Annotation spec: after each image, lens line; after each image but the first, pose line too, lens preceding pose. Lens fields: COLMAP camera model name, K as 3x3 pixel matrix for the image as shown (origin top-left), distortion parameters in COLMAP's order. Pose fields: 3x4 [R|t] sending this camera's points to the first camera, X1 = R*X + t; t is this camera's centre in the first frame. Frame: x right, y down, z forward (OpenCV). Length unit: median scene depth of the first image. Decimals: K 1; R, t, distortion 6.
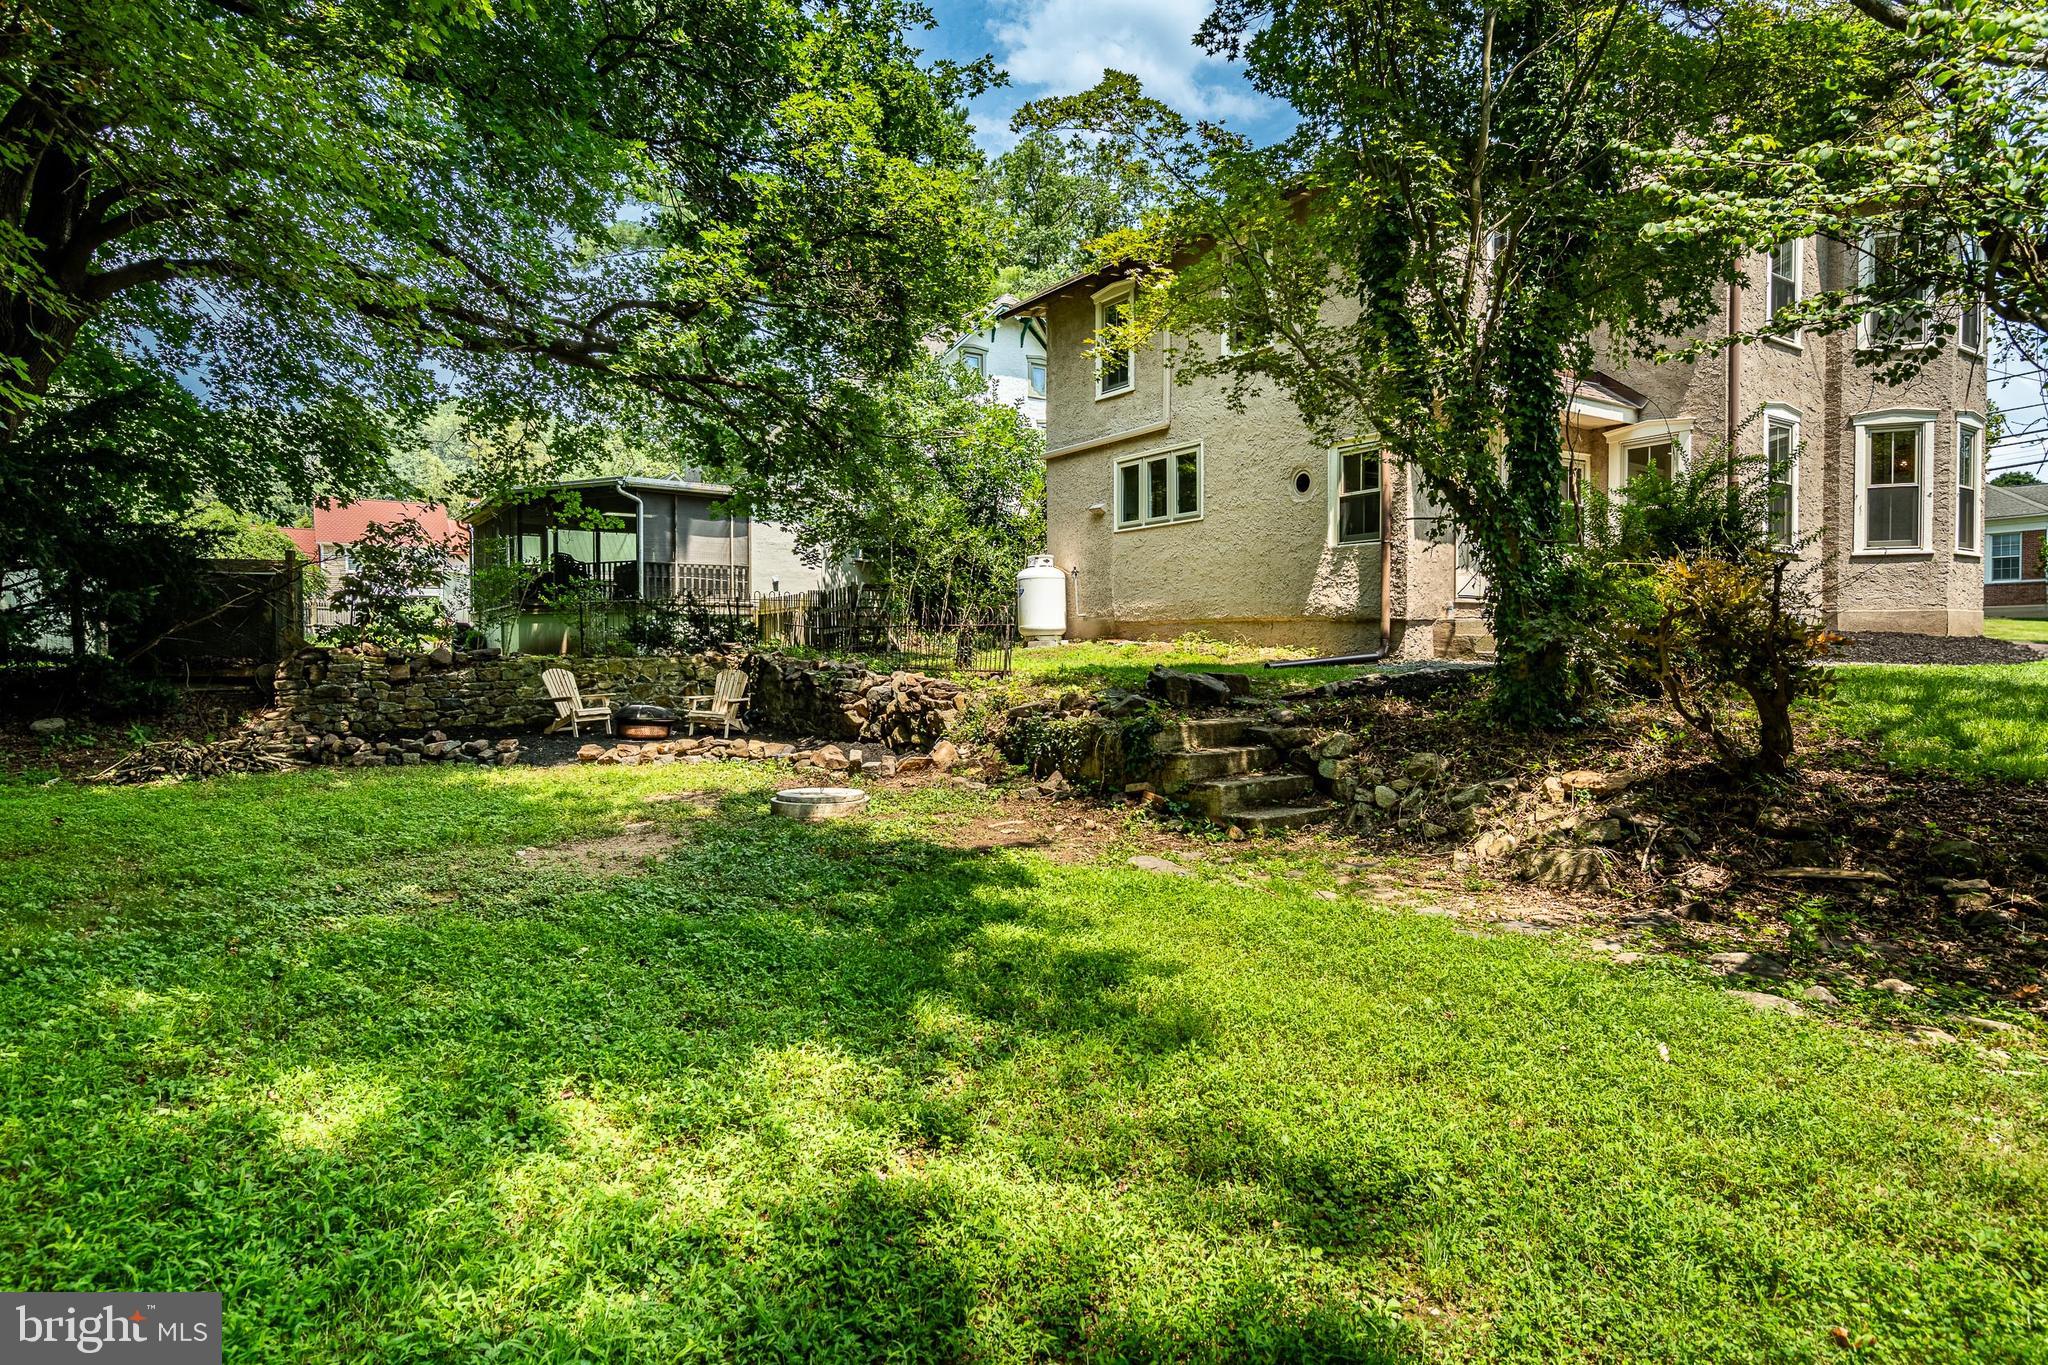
lens RADIAL K [[1133.9, 0, 1024.0], [0, 1133.9, 682.5], [0, 0, 1]] dist [0.002466, 0.000155]
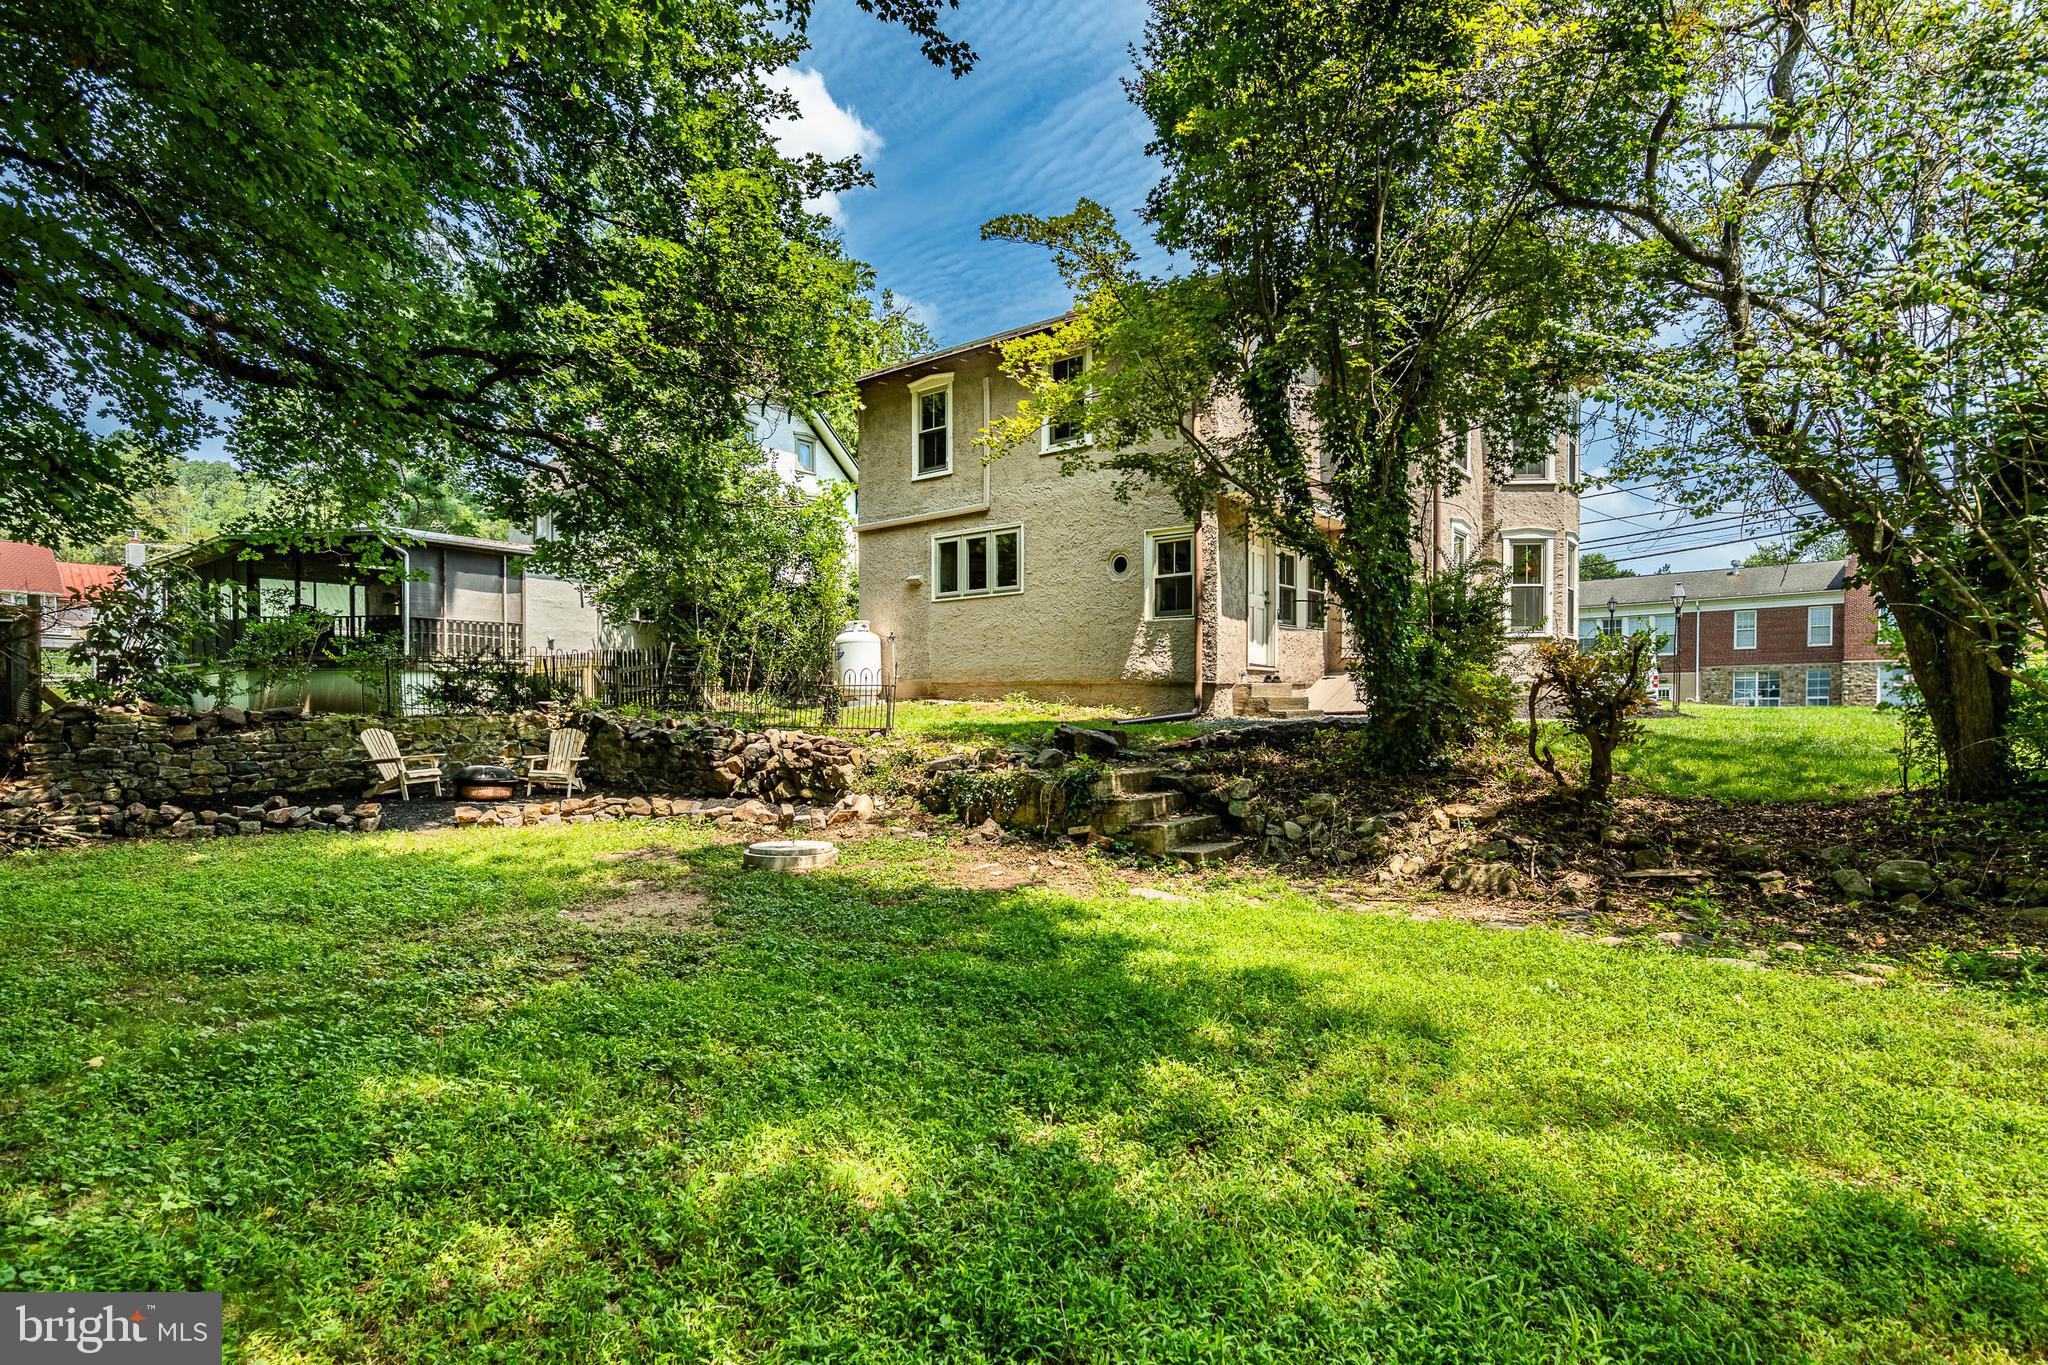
lens RADIAL K [[1042.2, 0, 1024.2], [0, 1042.2, 735.0], [0, 0, 1]] dist [-0.001156, -0.000318]
pose [[0.955588, -0.006692, 0.294629, -0.173746], [0.007818, 0.999966, -0.002645, -0.000194], [-0.294602, 0.004831, 0.955608, 0.013664]]
